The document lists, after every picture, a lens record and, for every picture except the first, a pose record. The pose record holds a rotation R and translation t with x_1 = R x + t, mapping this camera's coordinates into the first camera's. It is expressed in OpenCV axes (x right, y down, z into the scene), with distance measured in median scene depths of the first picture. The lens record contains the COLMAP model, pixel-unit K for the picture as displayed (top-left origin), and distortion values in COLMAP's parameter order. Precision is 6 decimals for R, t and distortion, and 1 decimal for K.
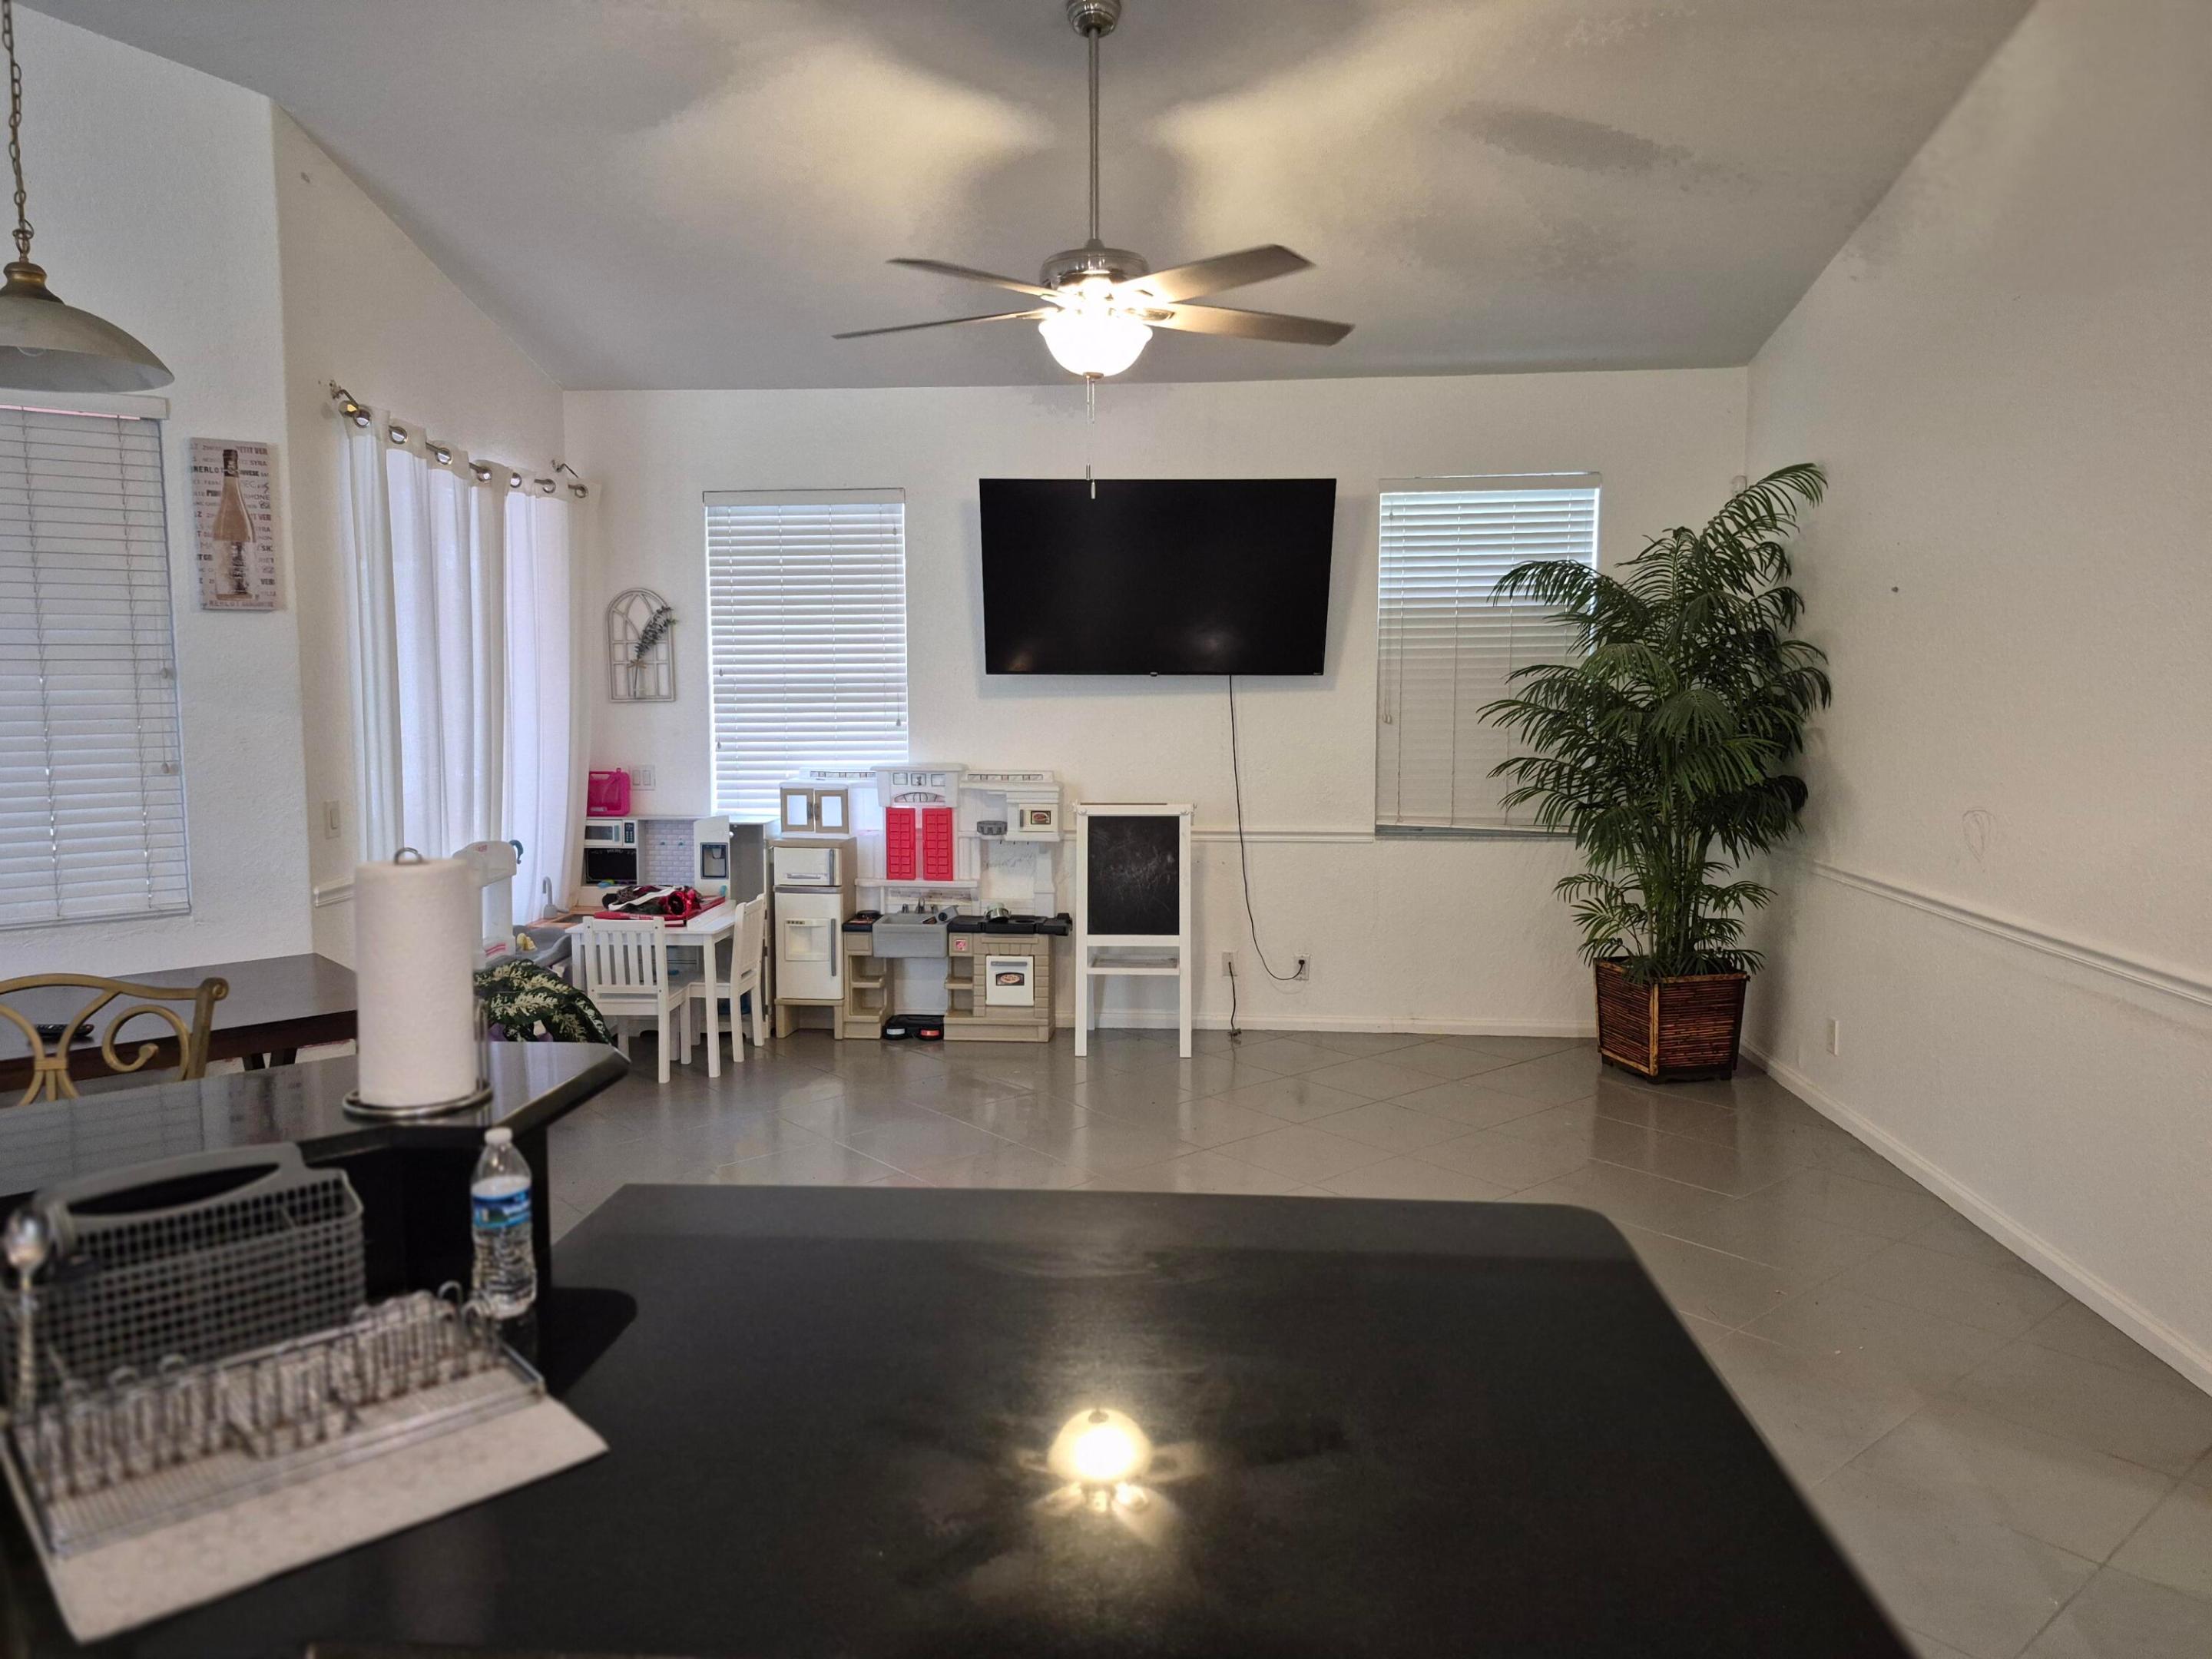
lens RADIAL K [[1521.3, 0, 1087.5], [0, 1521.3, 819.0], [0, 0, 1]] dist [0.089434, -0.107832]
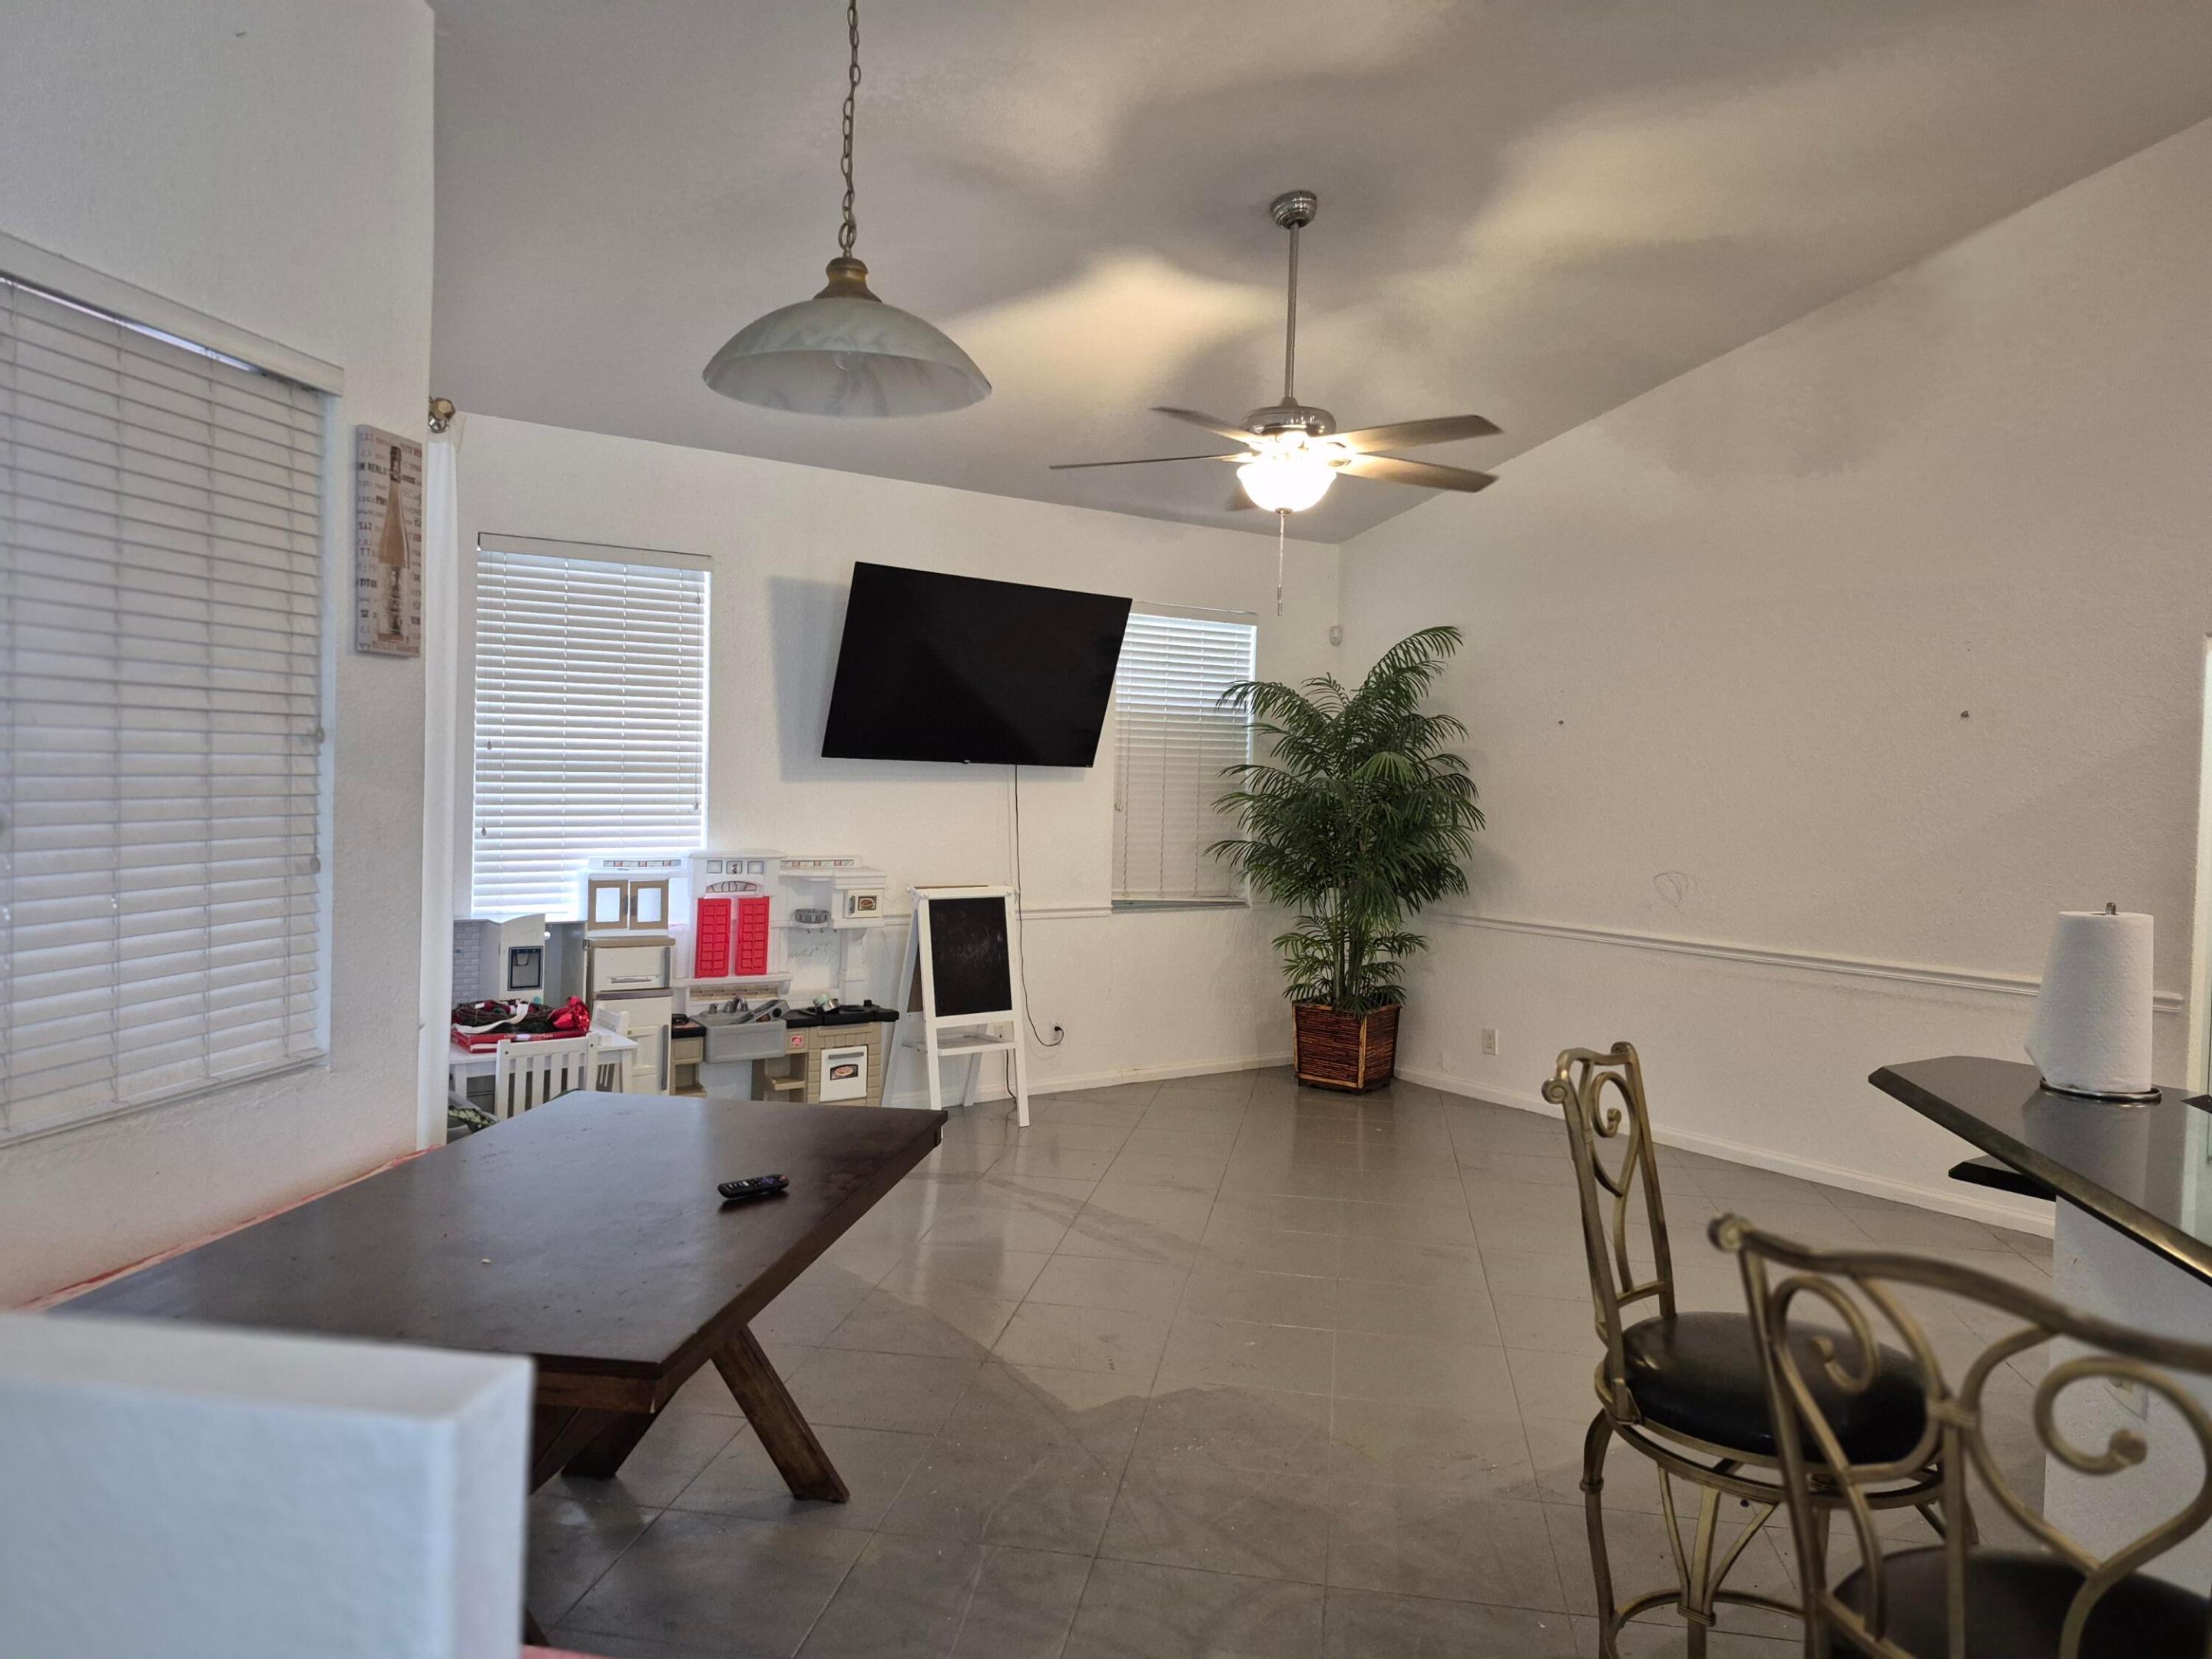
lens RADIAL K [[1522.7, 0, 1109.2], [0, 1522.7, 817.5], [0, 0, 1]] dist [0.091196, -0.111196]
pose [[0.759869, 0.004359, 0.650062, -0.555073], [0.032950, 0.998434, -0.045211, -0.006639], [-0.649241, 0.055774, 0.758535, 0.143053]]
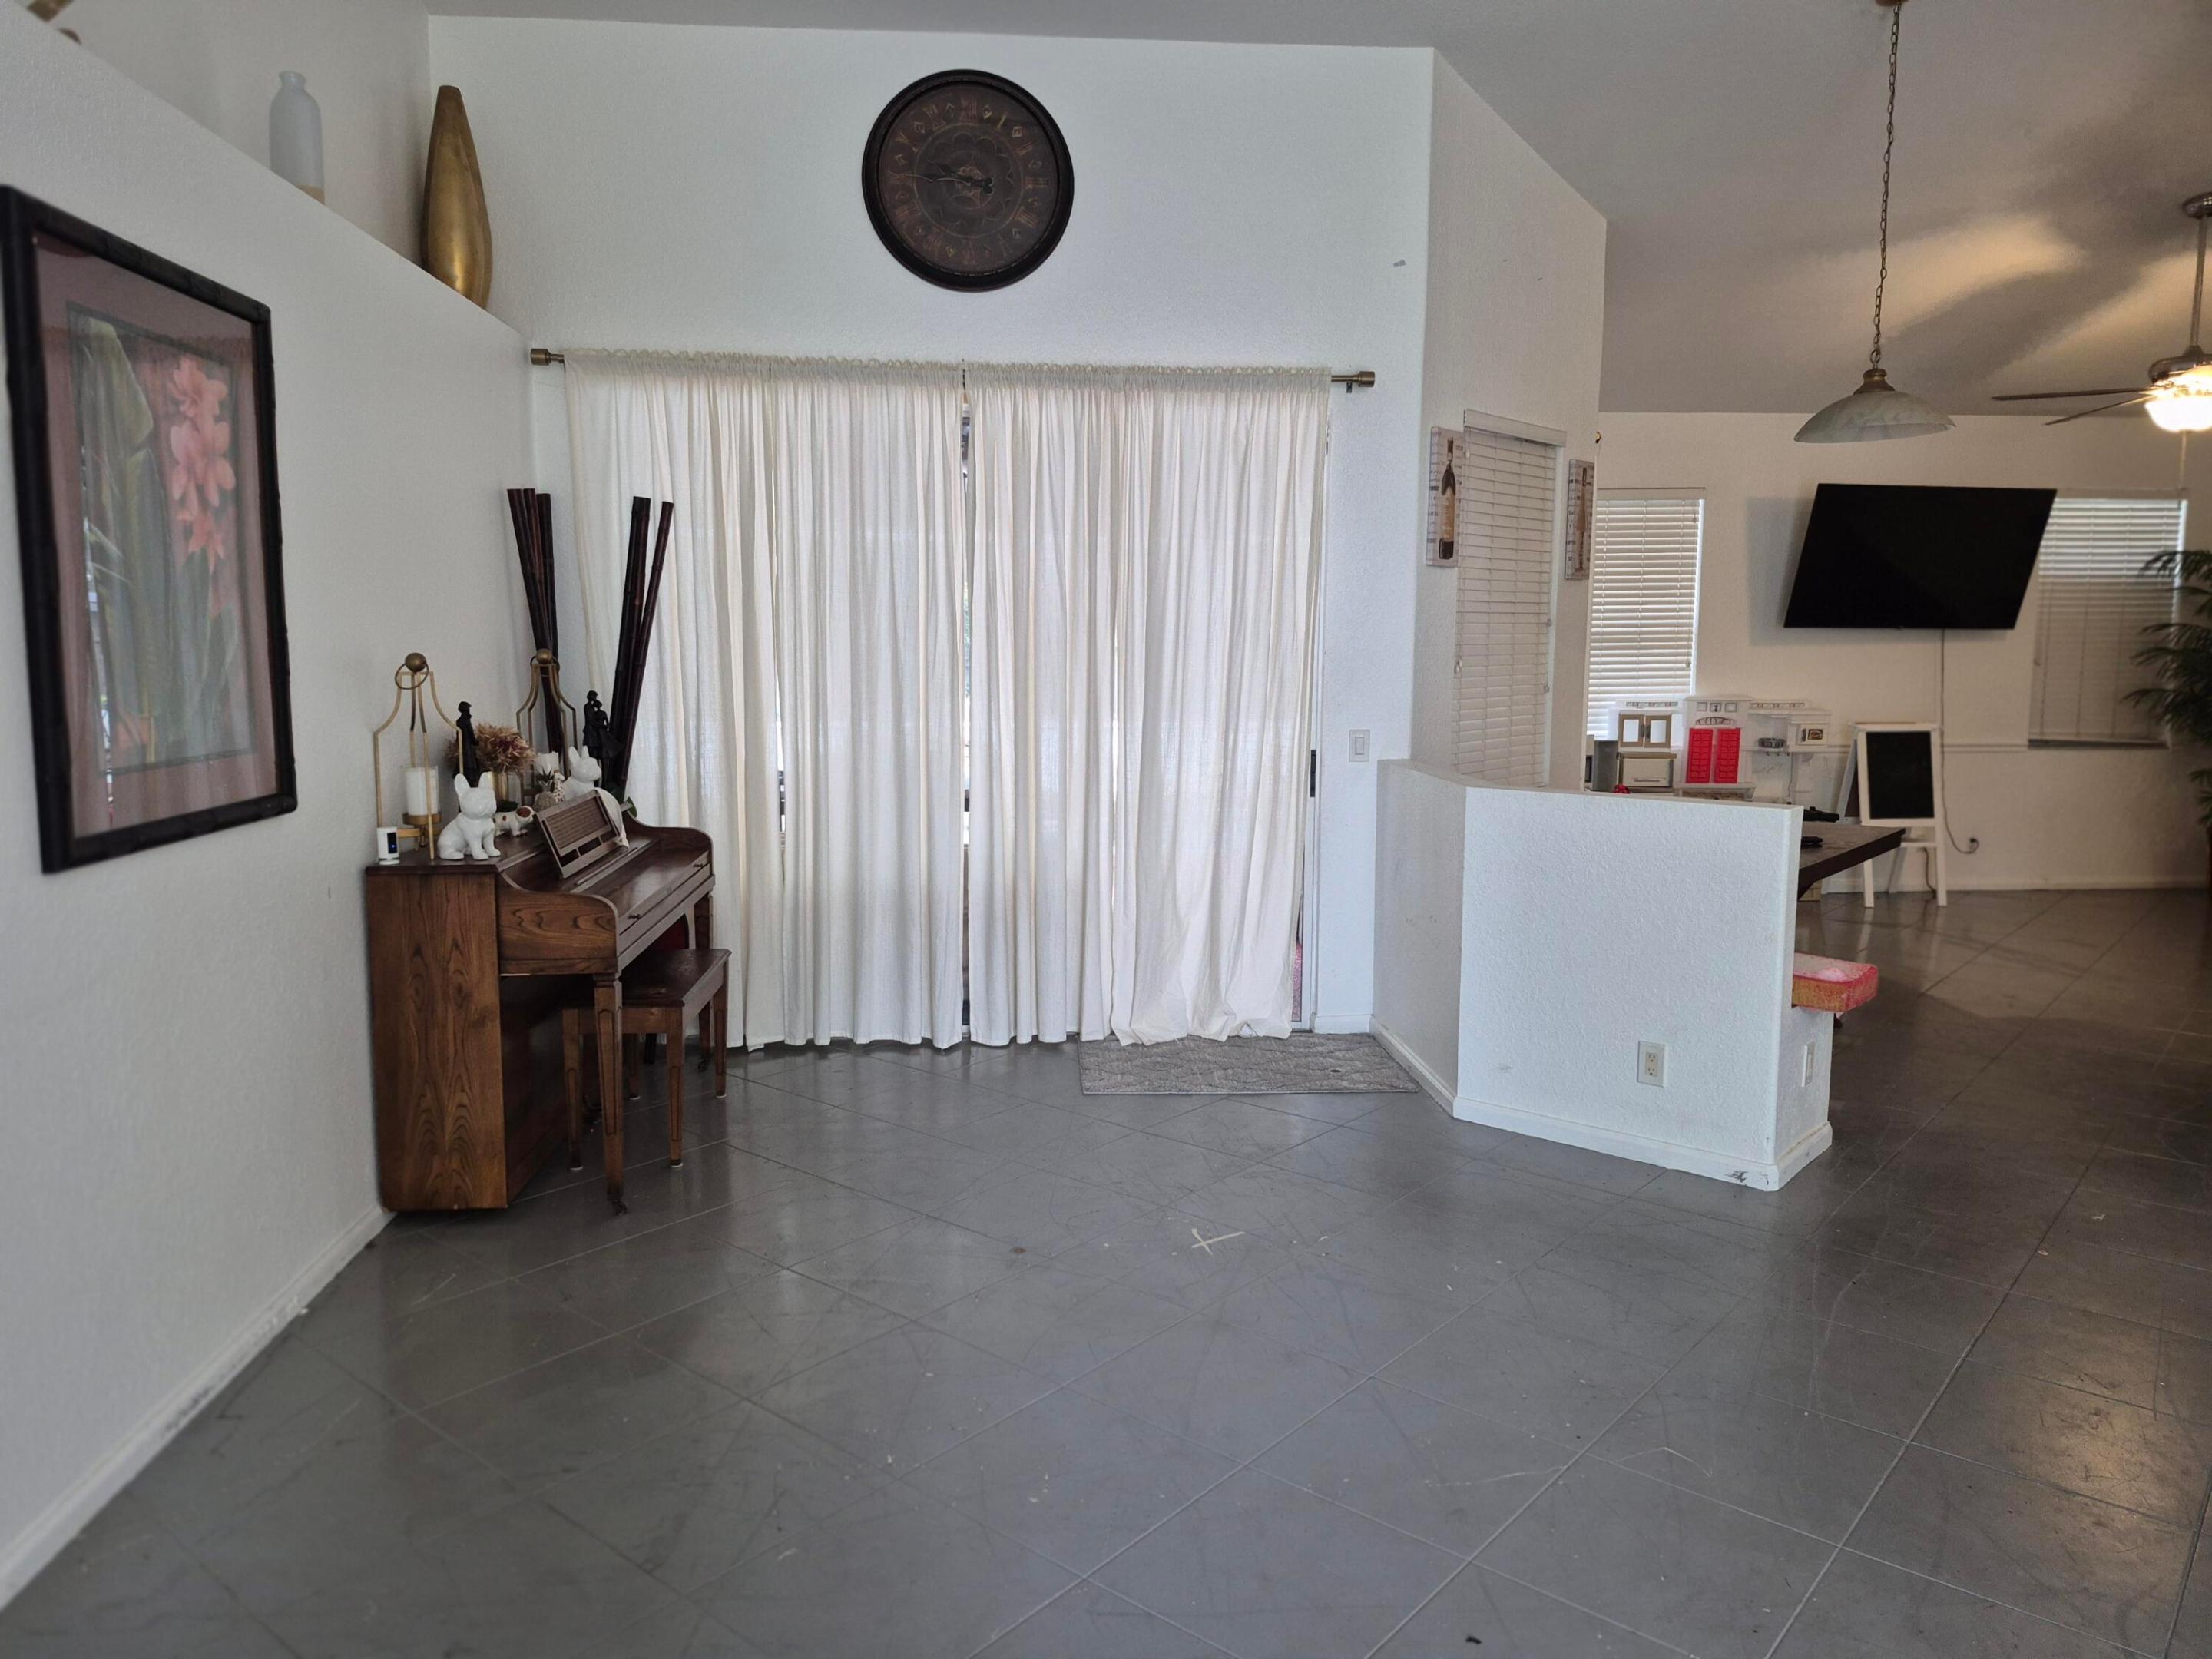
lens RADIAL K [[1522.7, 0, 1109.2], [0, 1522.7, 817.5], [0, 0, 1]] dist [0.091196, -0.111196]
pose [[0.985951, -0.013811, 0.166462, -0.876343], [0.010563, 0.999736, 0.020383, 0.038229], [-0.166700, -0.018338, 0.985837, -0.246995]]
